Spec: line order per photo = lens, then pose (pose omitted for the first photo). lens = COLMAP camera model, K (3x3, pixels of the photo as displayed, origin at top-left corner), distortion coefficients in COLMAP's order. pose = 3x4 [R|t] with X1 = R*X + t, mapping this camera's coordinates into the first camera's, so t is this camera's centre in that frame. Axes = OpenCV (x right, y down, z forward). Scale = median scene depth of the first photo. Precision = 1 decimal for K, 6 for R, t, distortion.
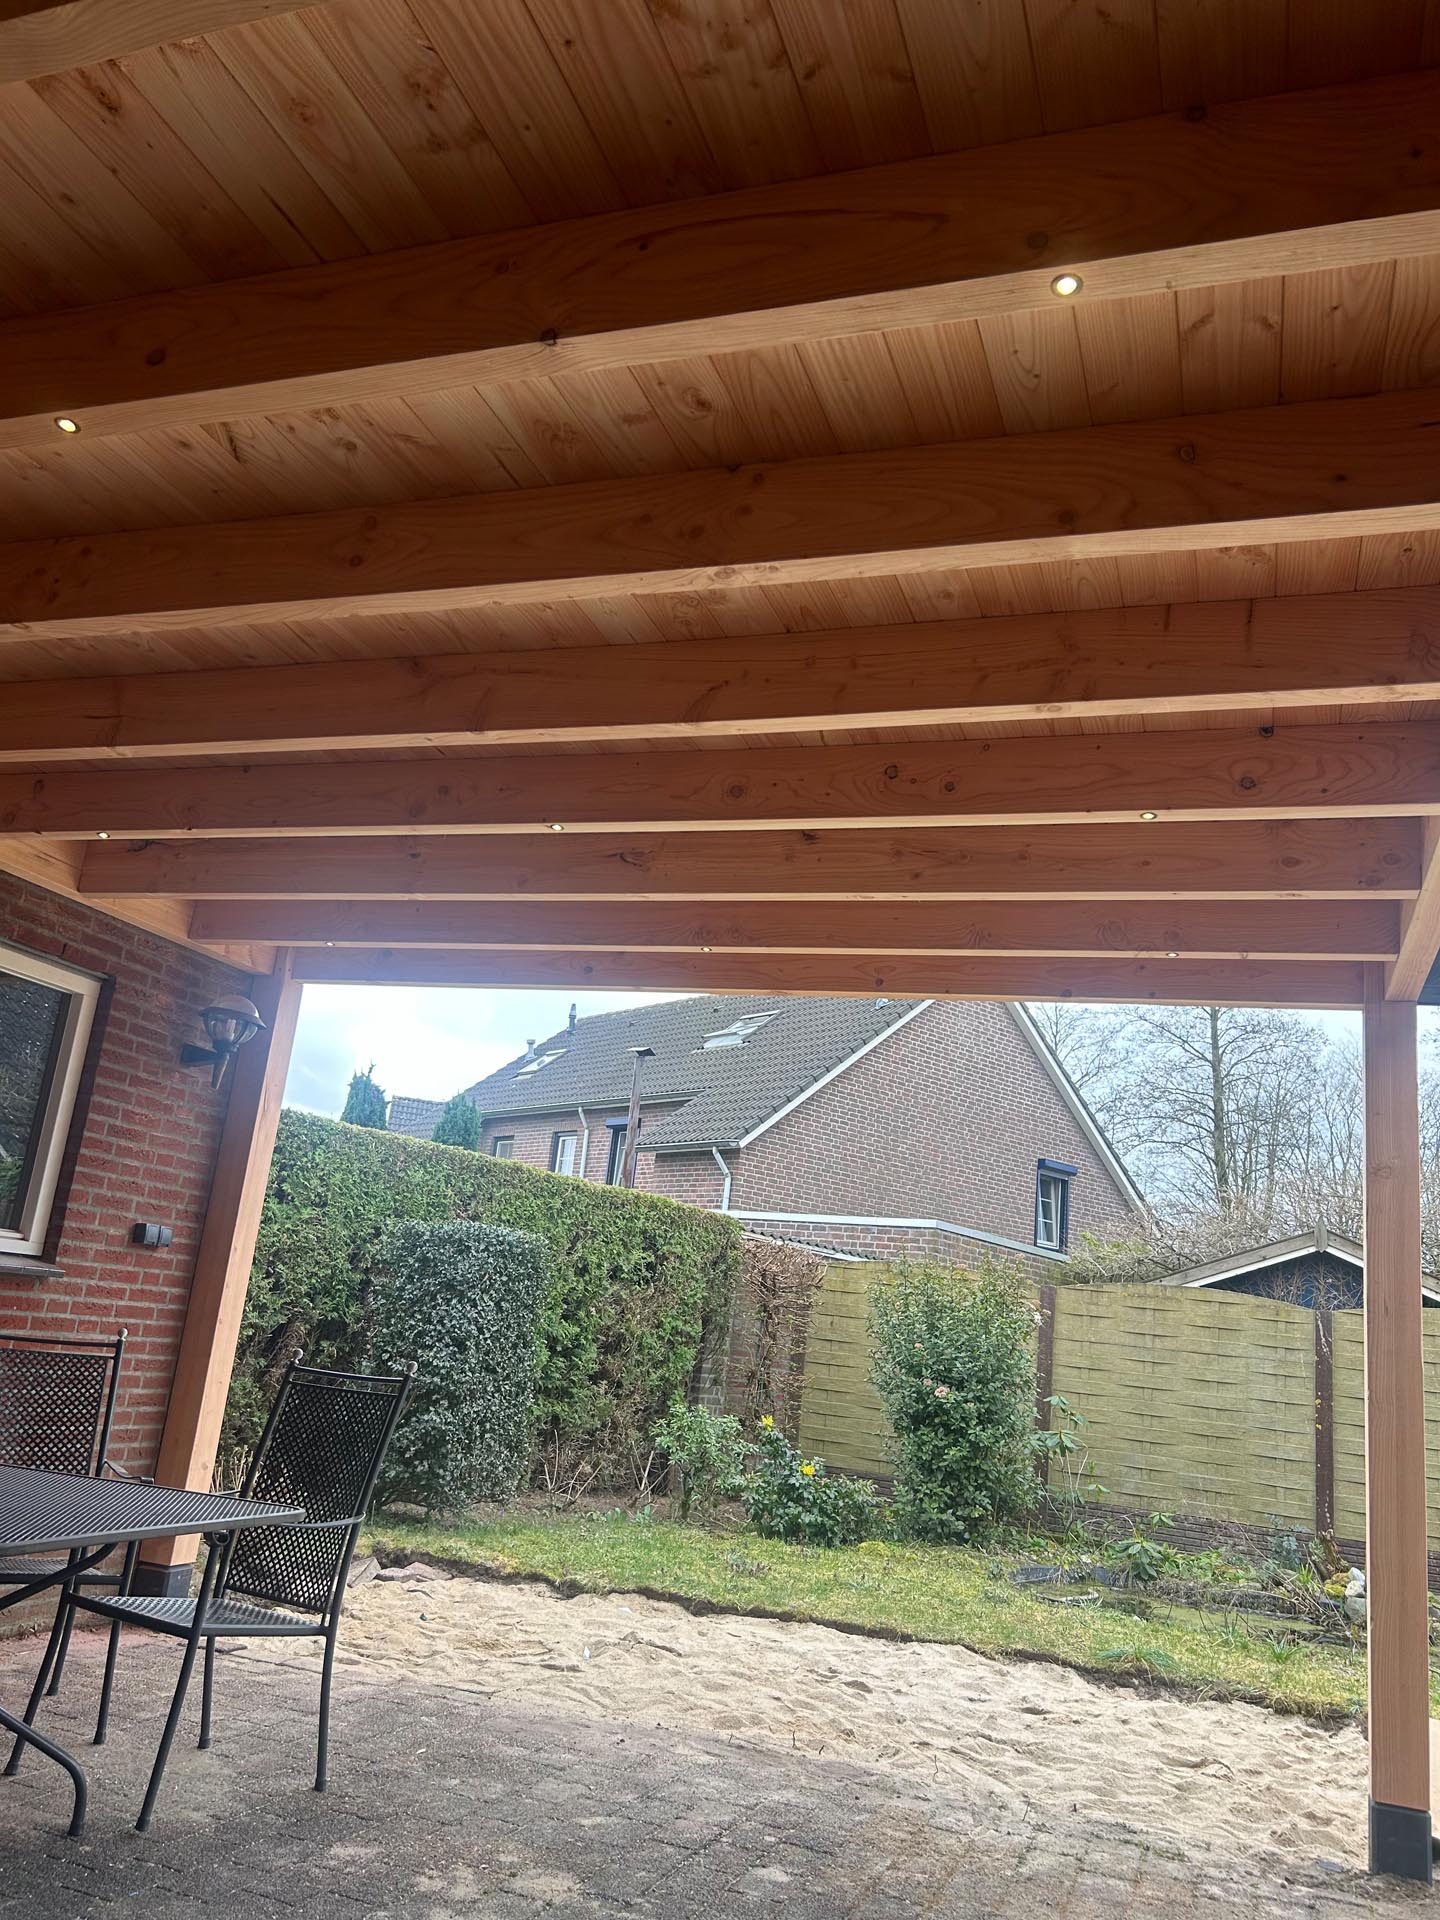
lens RADIAL K [[1459.0, 0, 726.8], [0, 1459.0, 958.9], [0, 0, 1]] dist [0.023178, -0.003981]
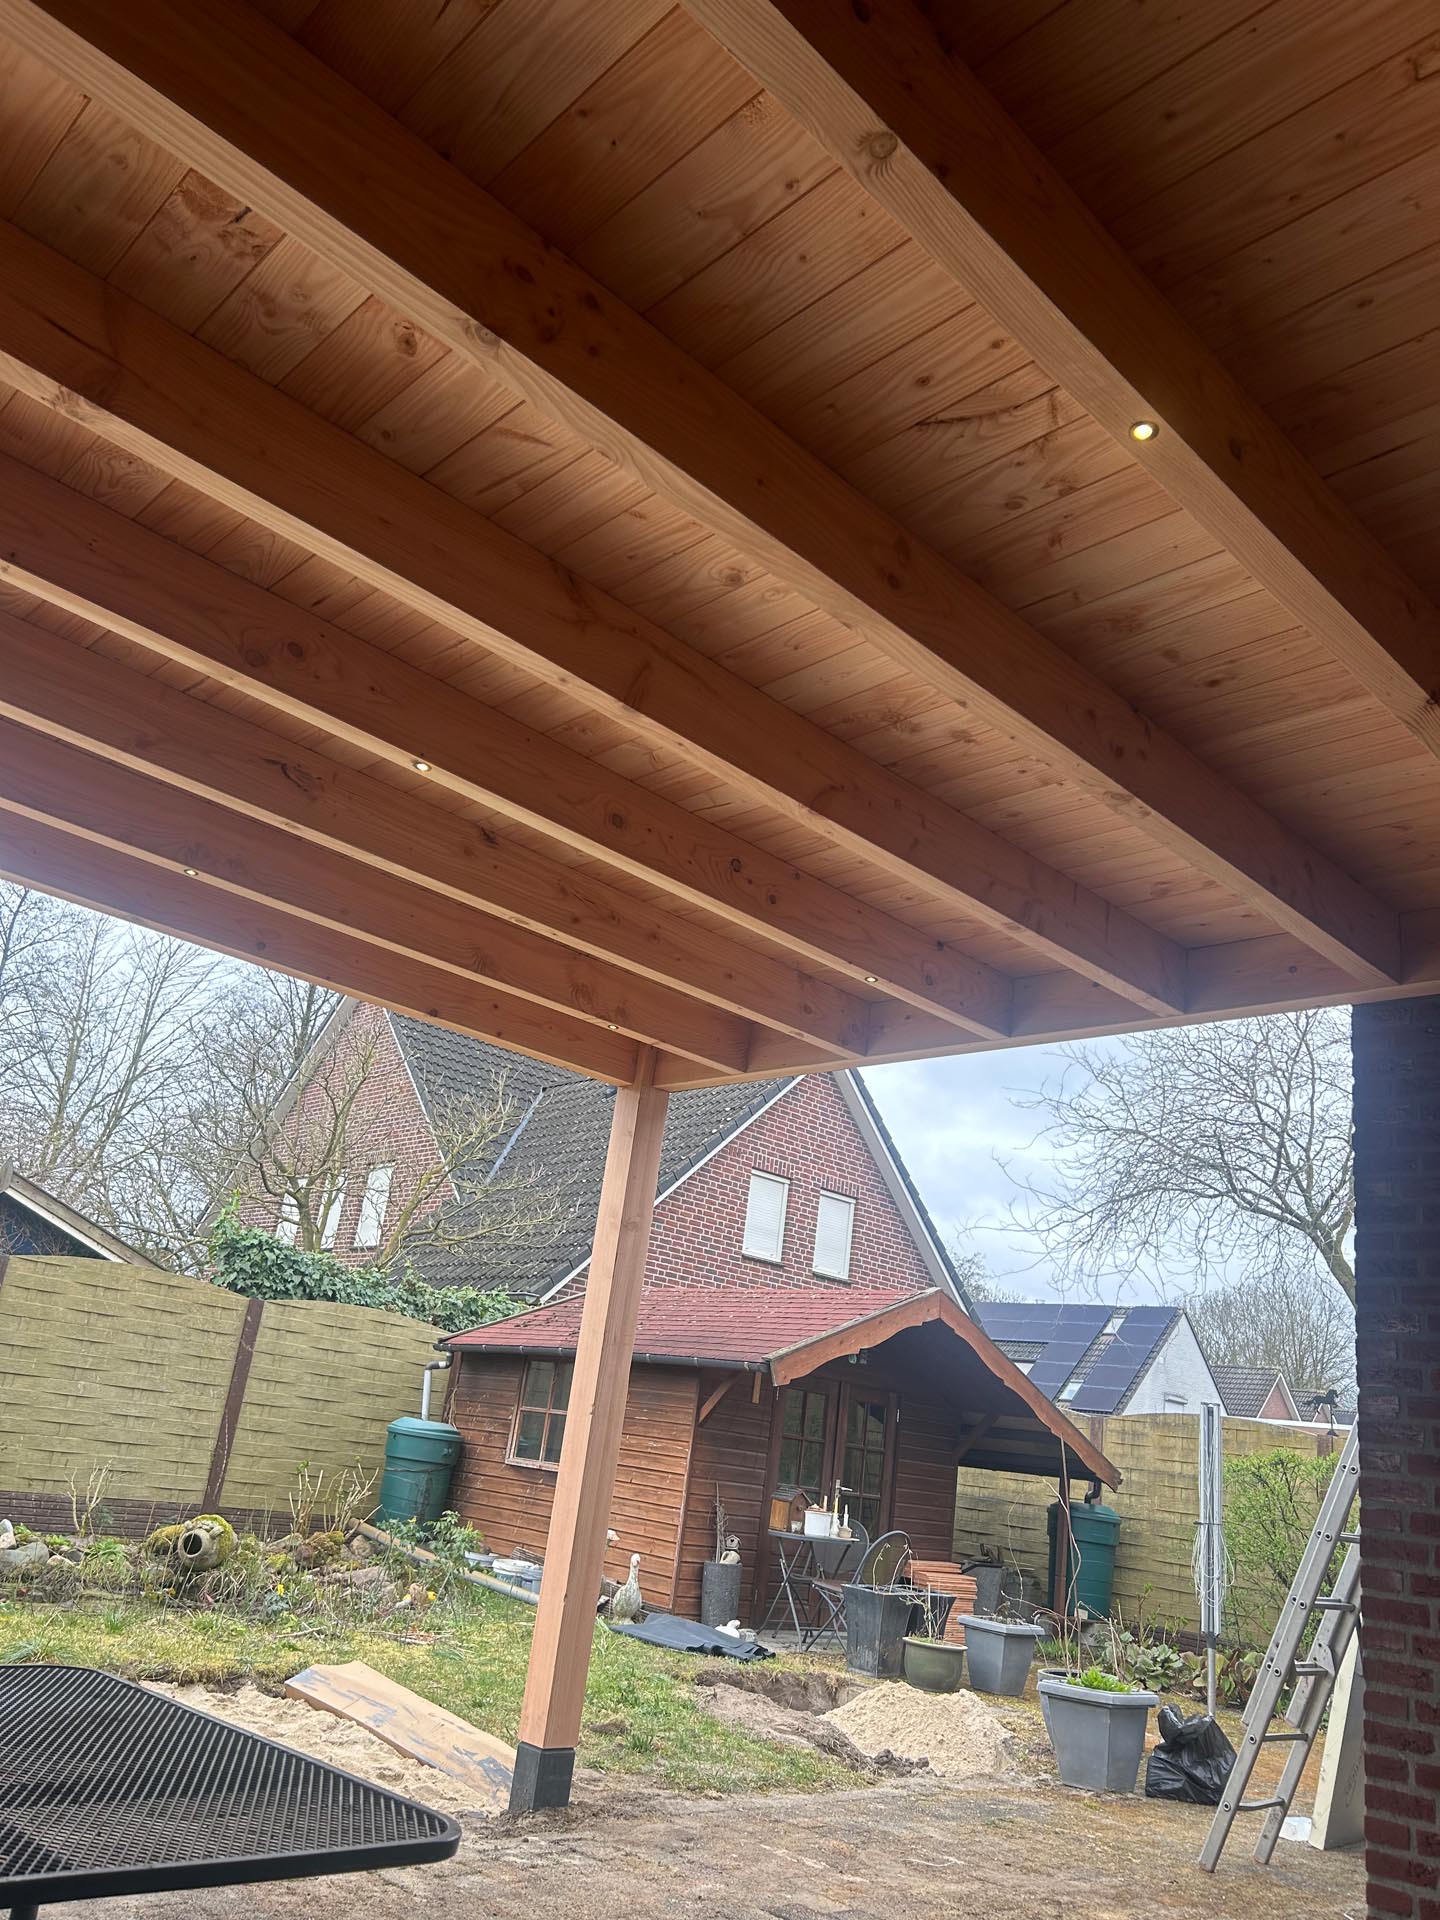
lens RADIAL K [[1459.0, 0, 726.8], [0, 1459.0, 958.9], [0, 0, 1]] dist [0.023178, -0.003981]
pose [[0.459405, 0.241735, 0.854700, -0.778593], [-0.301293, 0.947614, -0.106067, 0.049132], [-0.835565, -0.208787, 0.508172, 0.468577]]
